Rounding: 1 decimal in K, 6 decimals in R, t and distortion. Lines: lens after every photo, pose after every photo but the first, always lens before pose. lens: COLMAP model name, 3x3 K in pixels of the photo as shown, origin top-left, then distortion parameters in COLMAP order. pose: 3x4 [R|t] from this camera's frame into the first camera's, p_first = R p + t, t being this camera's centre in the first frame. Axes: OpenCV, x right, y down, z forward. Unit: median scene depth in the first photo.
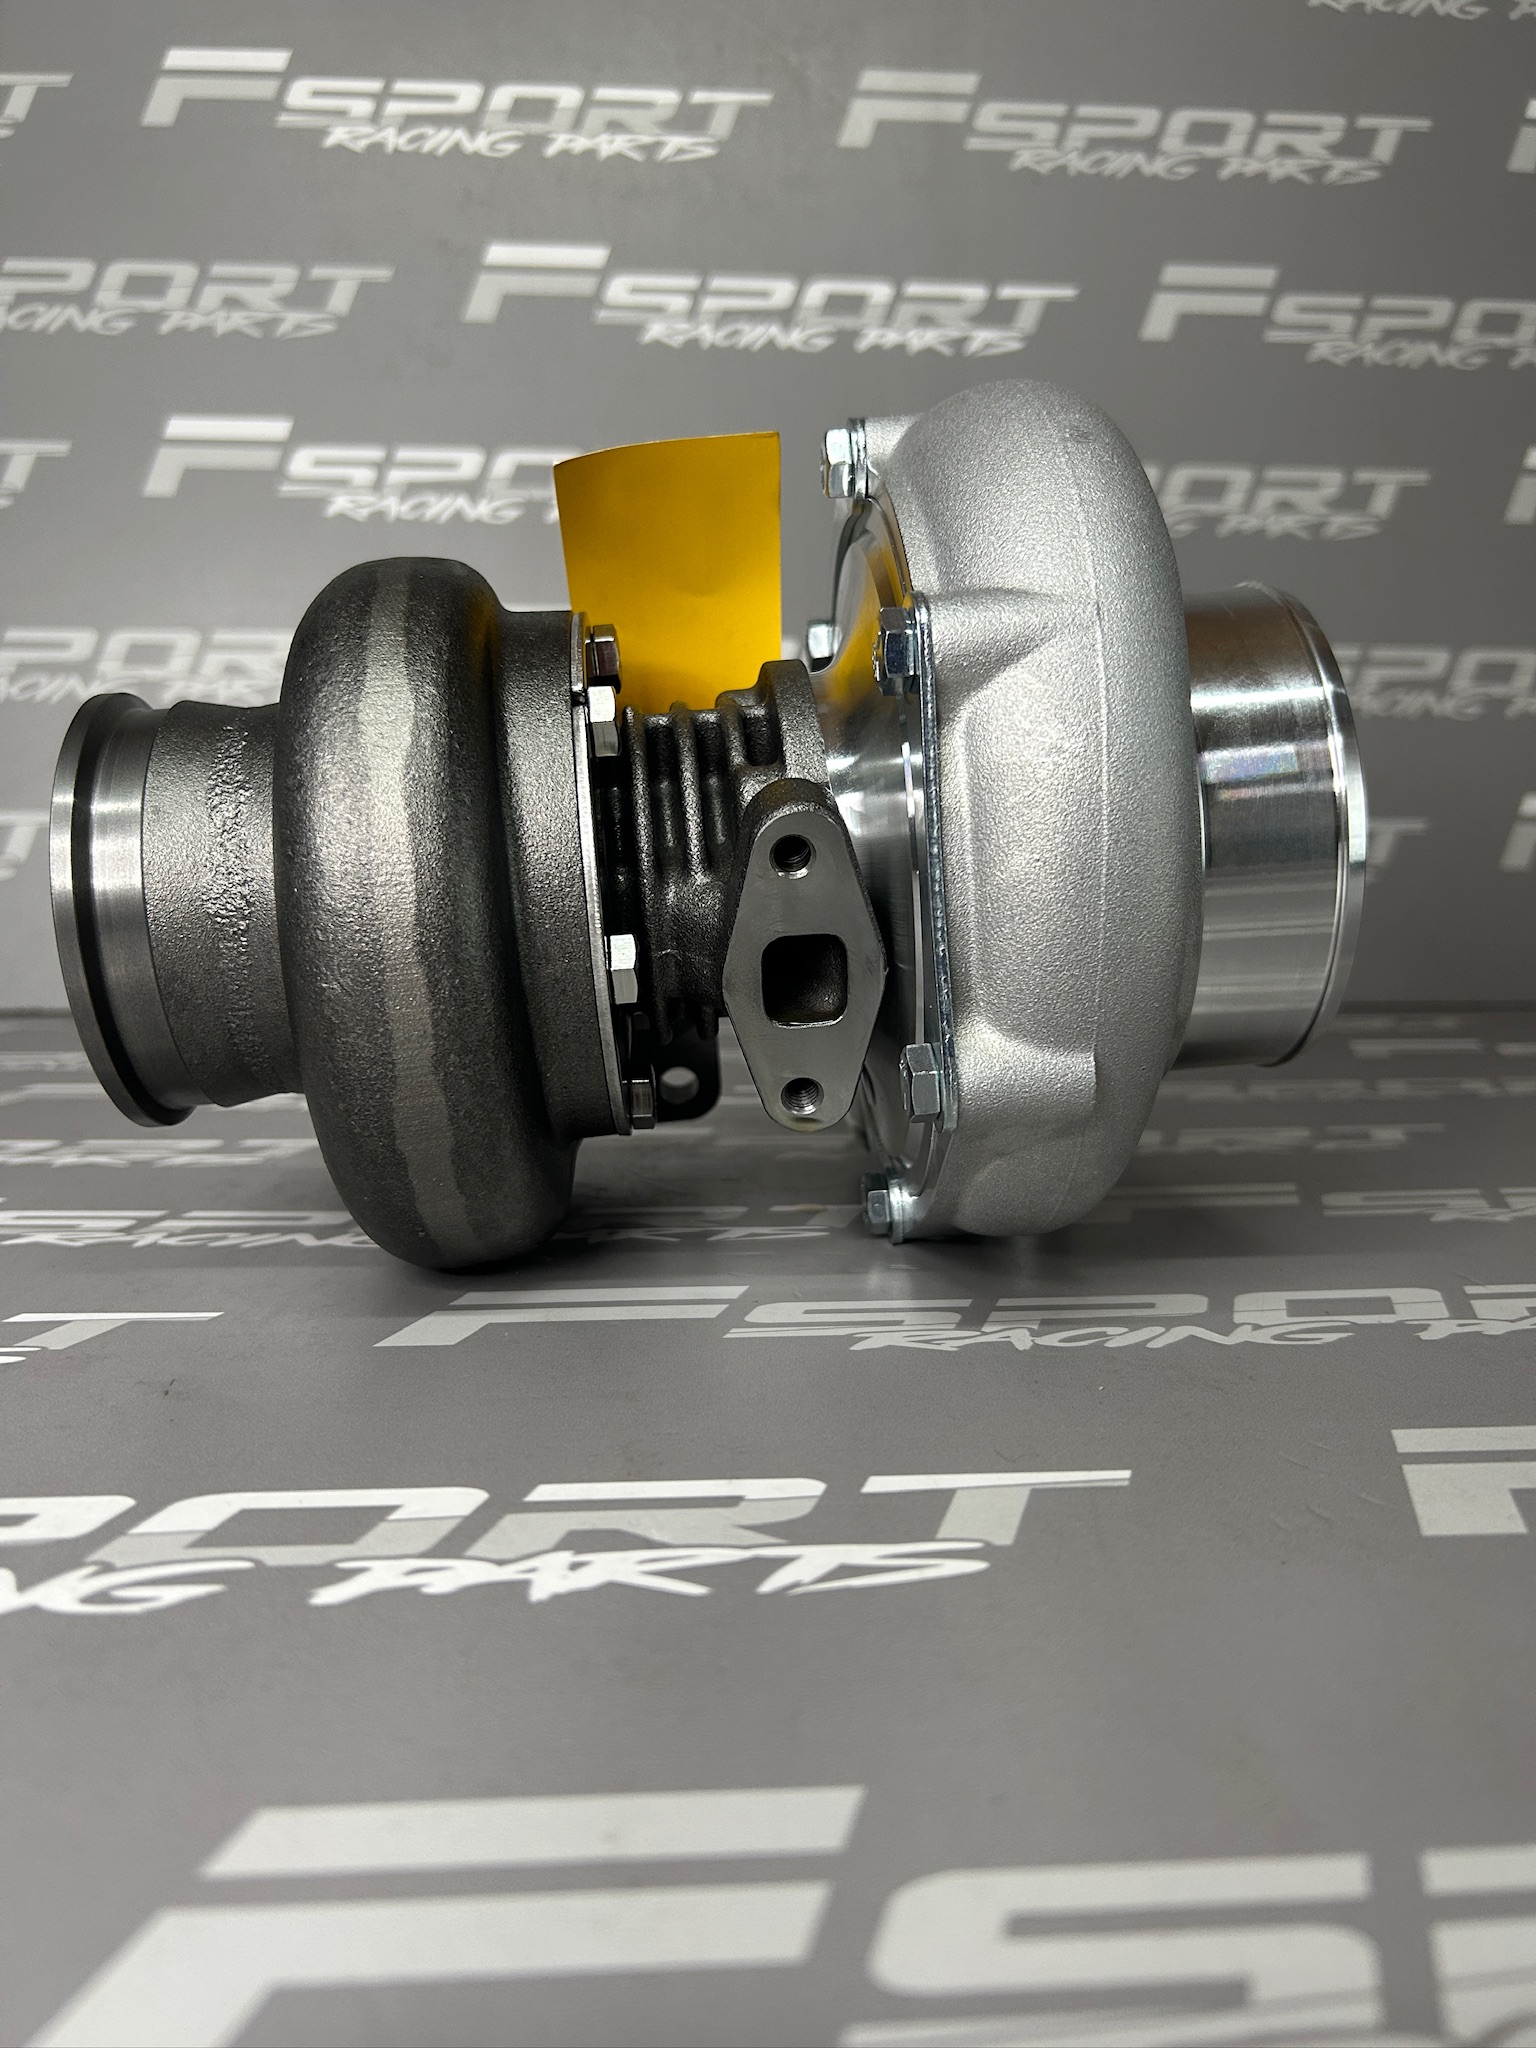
lens RADIAL K [[1566.9, 0, 768.0], [0, 1566.9, 1024.0], [0, 0, 1]] dist [0.002681, -0.003966]
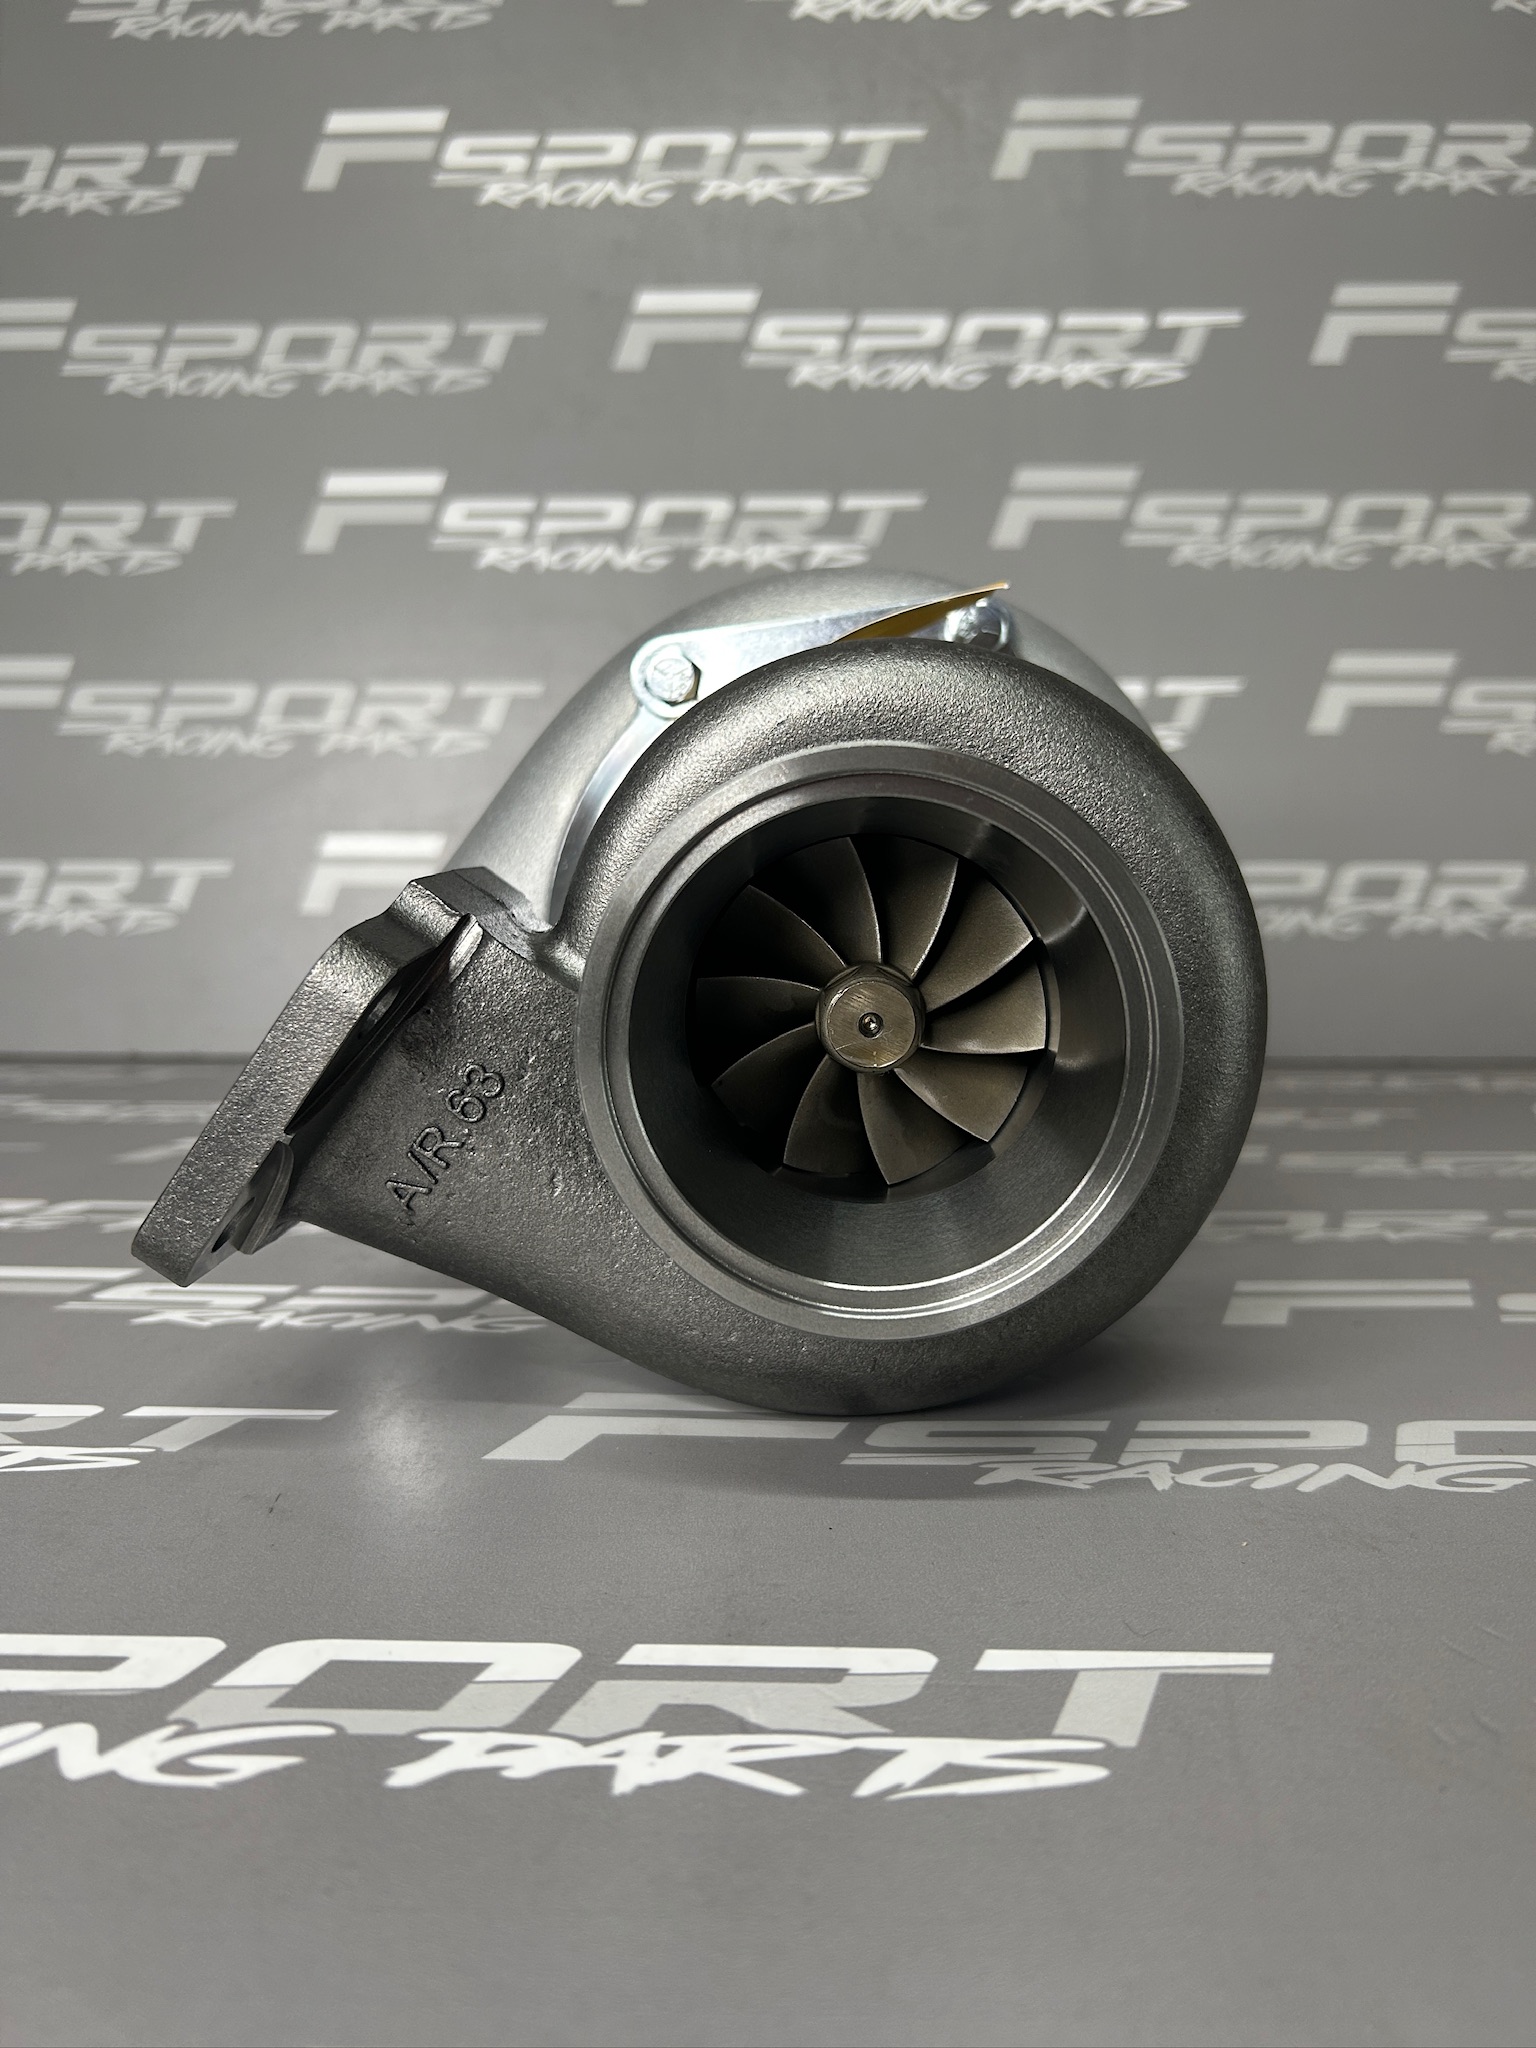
lens RADIAL K [[1572.5, 0, 768.0], [0, 1572.5, 1024.0], [0, 0, 1]] dist [-0.000126, -0.000219]
pose [[0.994815, 0.007263, -0.101443, 0.008805], [-0.008287, 0.999919, -0.009676, -0.022691], [0.101365, 0.010466, 0.994794, 0.015881]]
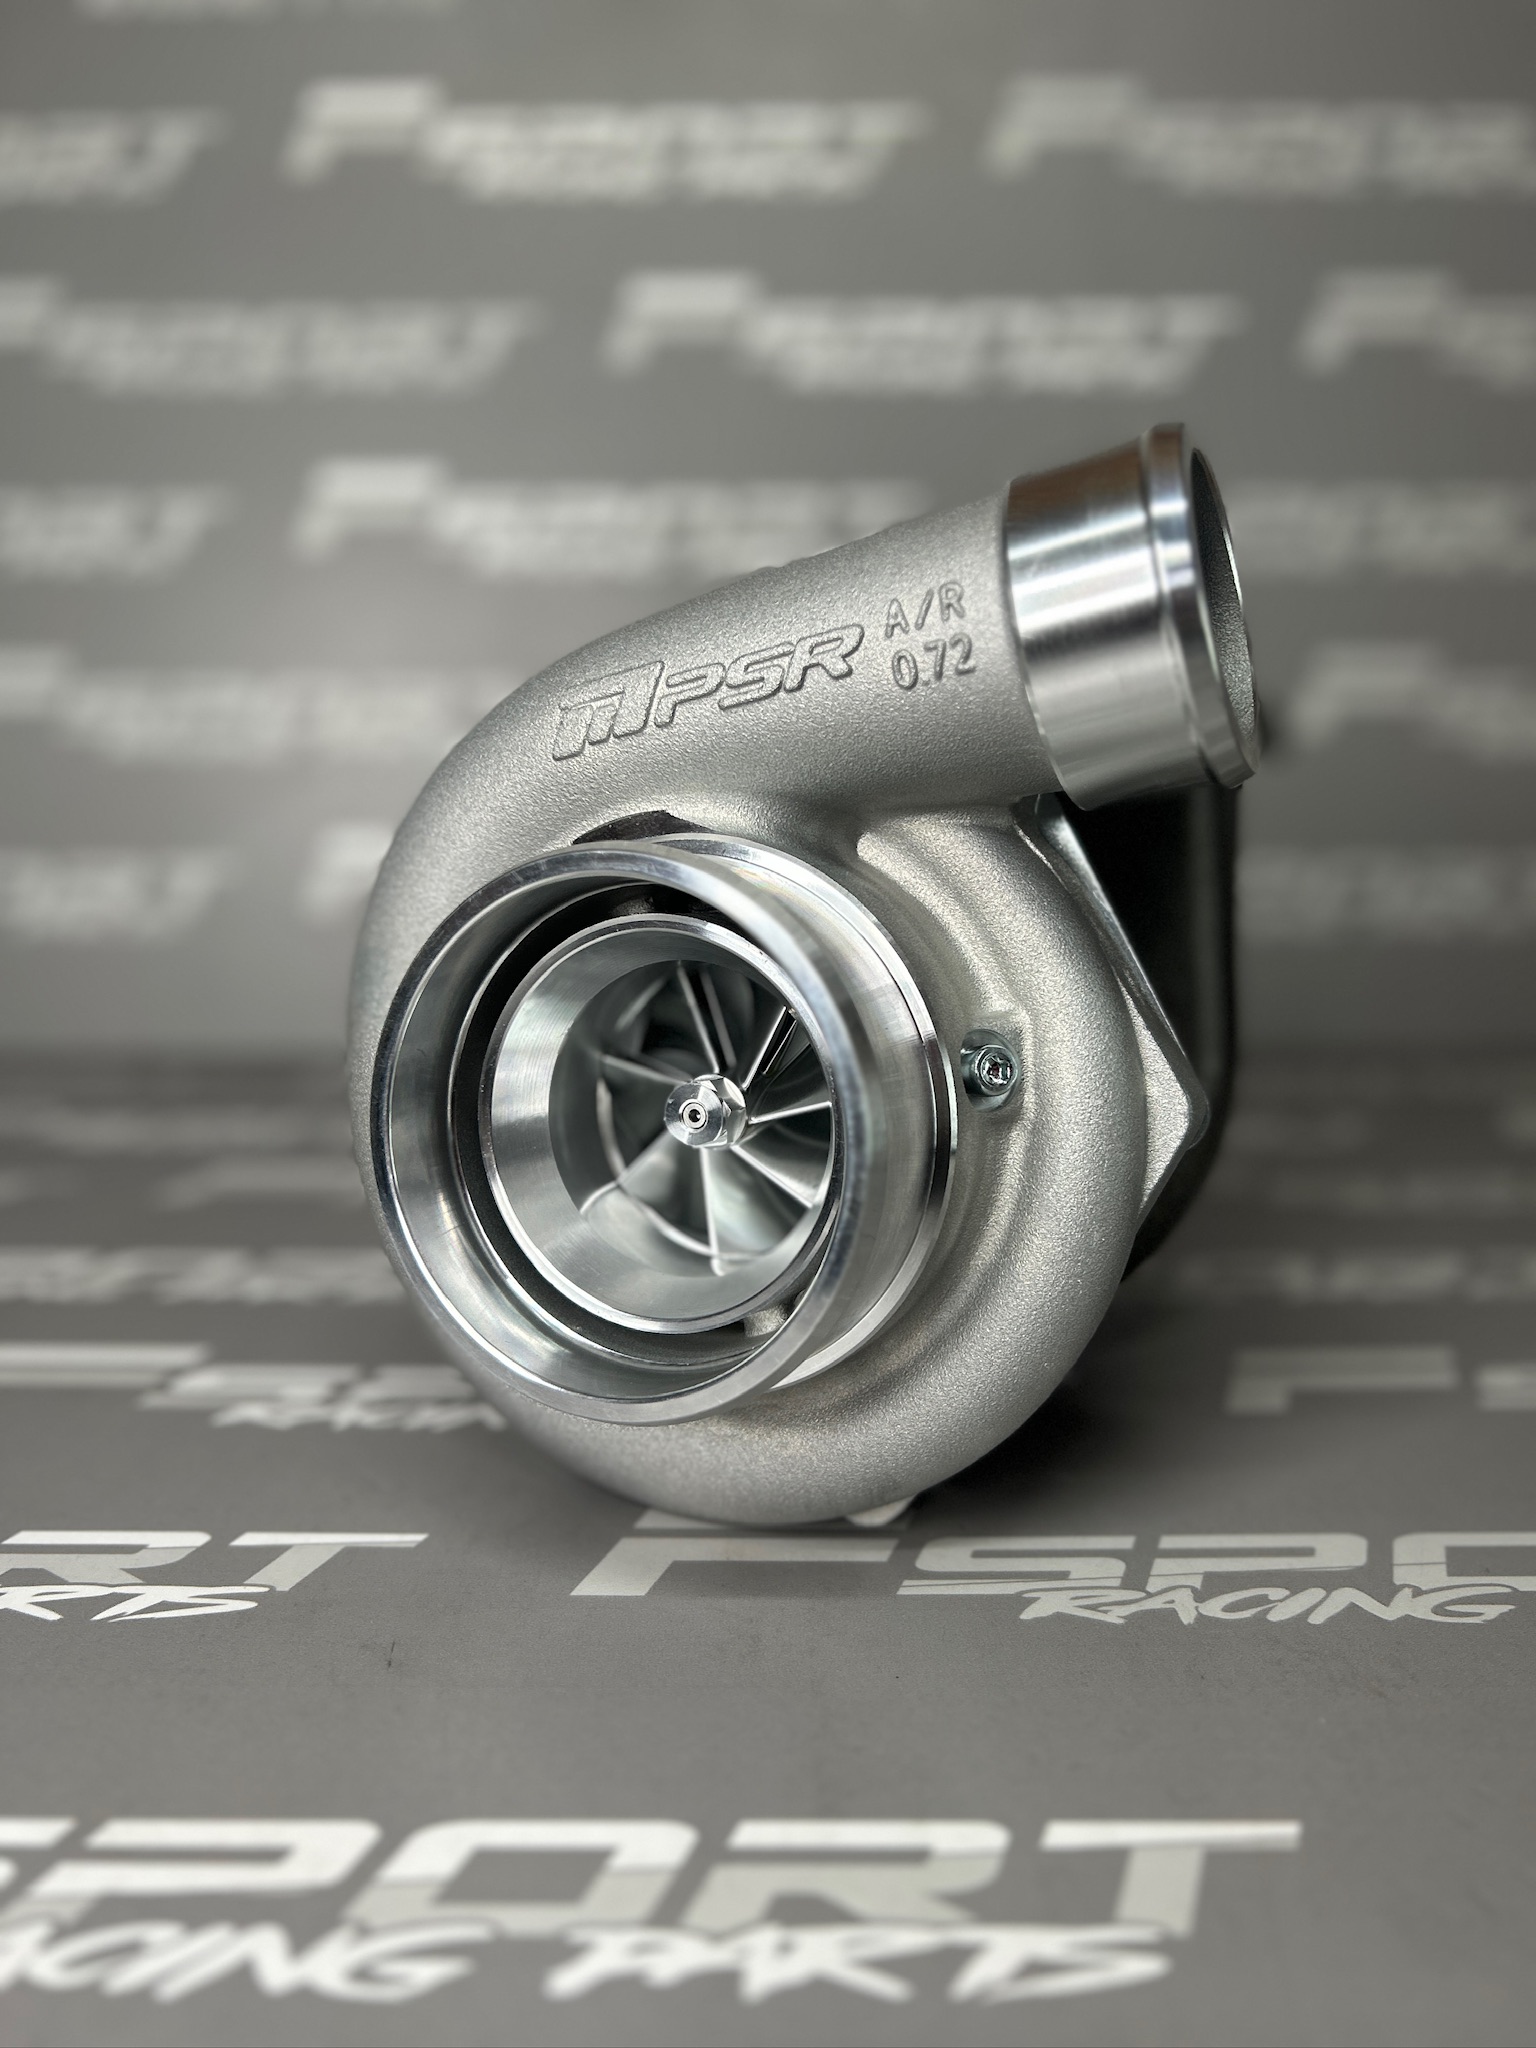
lens RADIAL K [[1566.9, 0, 768.0], [0, 1566.9, 1024.0], [0, 0, 1]] dist [0.002681, -0.003966]
pose [[0.997204, 0.010433, -0.073993, -0.016233], [-0.005459, 0.997730, 0.067113, -0.099759], [0.074525, -0.066521, 0.994998, -0.011602]]
